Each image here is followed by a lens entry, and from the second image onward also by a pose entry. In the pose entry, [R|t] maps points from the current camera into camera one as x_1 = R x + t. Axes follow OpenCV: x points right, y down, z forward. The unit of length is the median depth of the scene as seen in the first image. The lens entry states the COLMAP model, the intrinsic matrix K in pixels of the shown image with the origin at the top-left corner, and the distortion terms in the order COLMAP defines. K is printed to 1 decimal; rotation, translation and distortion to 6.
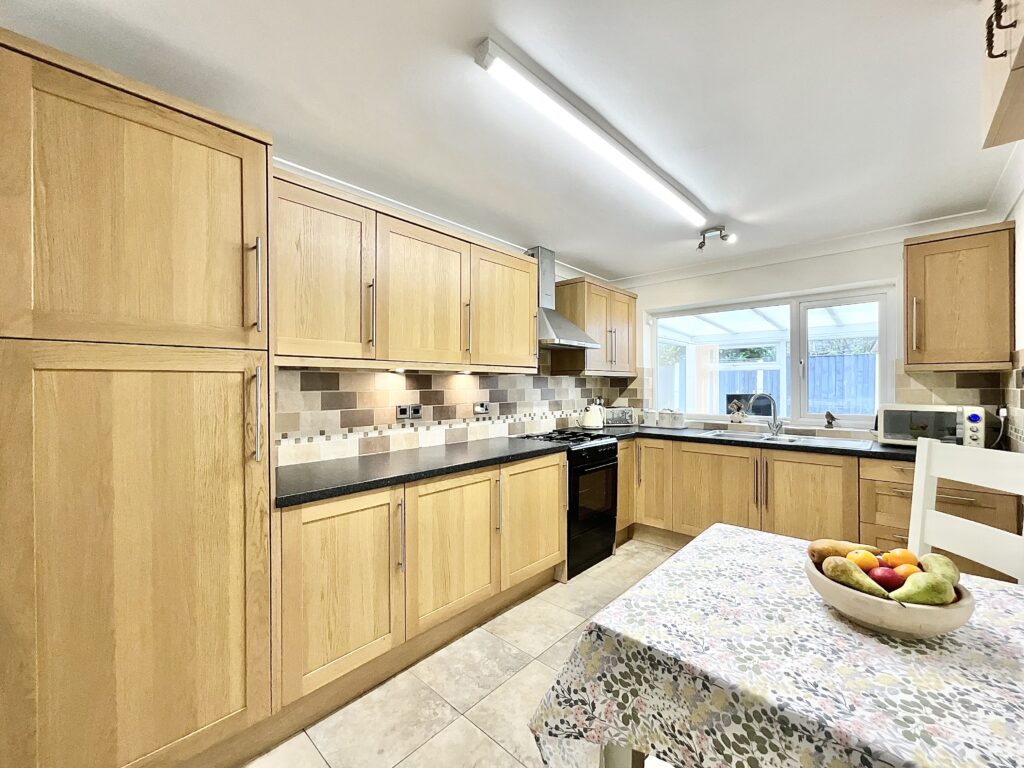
lens RADIAL K [[416.5, 0, 508.8], [0, 416.5, 384.1], [0, 0, 1]] dist [0.000257, 0.001397]
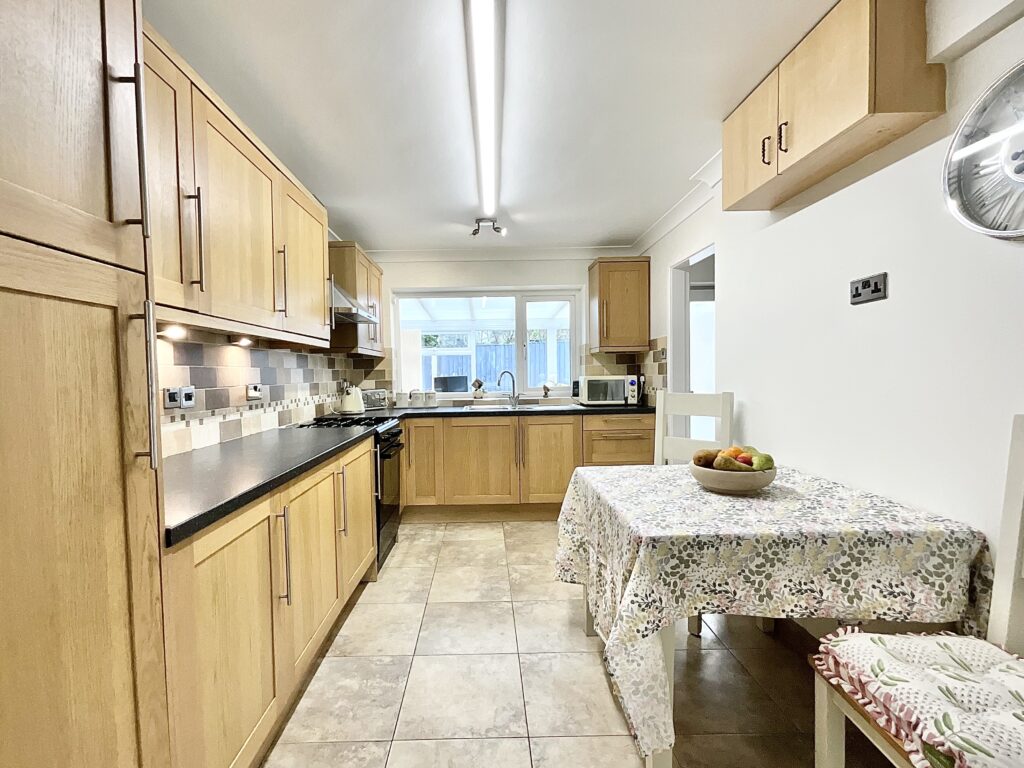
lens RADIAL K [[456.4, 0, 484.8], [0, 456.4, 385.9], [0, 0, 1]] dist [-0.004811, -0.000069]
pose [[0.729726, -0.029908, 0.683085, -0.380558], [0.014419, 0.999494, 0.028358, 0.034276], [-0.683587, -0.010844, 0.729788, 0.135700]]
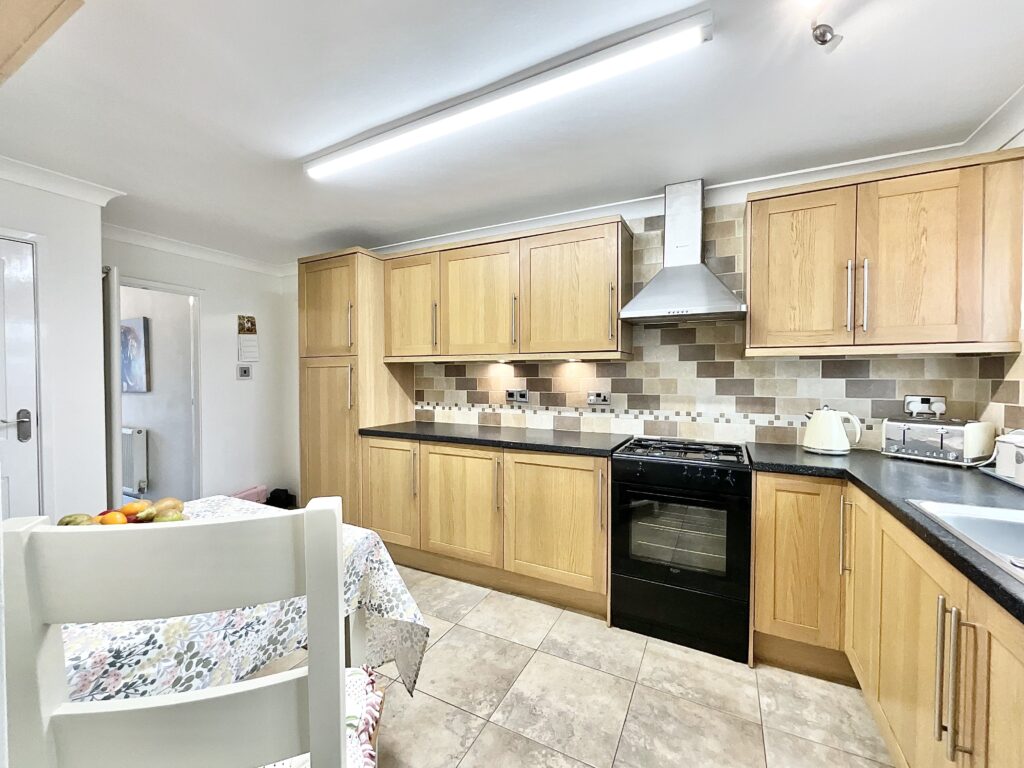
lens RADIAL K [[416.5, 0, 512.4], [0, 416.5, 380.6], [0, 0, 1]] dist [0.000257, 0.001397]
pose [[0.279093, 0.013417, -0.960170, 0.896196], [-0.000978, 0.999906, 0.013688, 0.007060], [0.960264, -0.002881, 0.279080, 0.660254]]
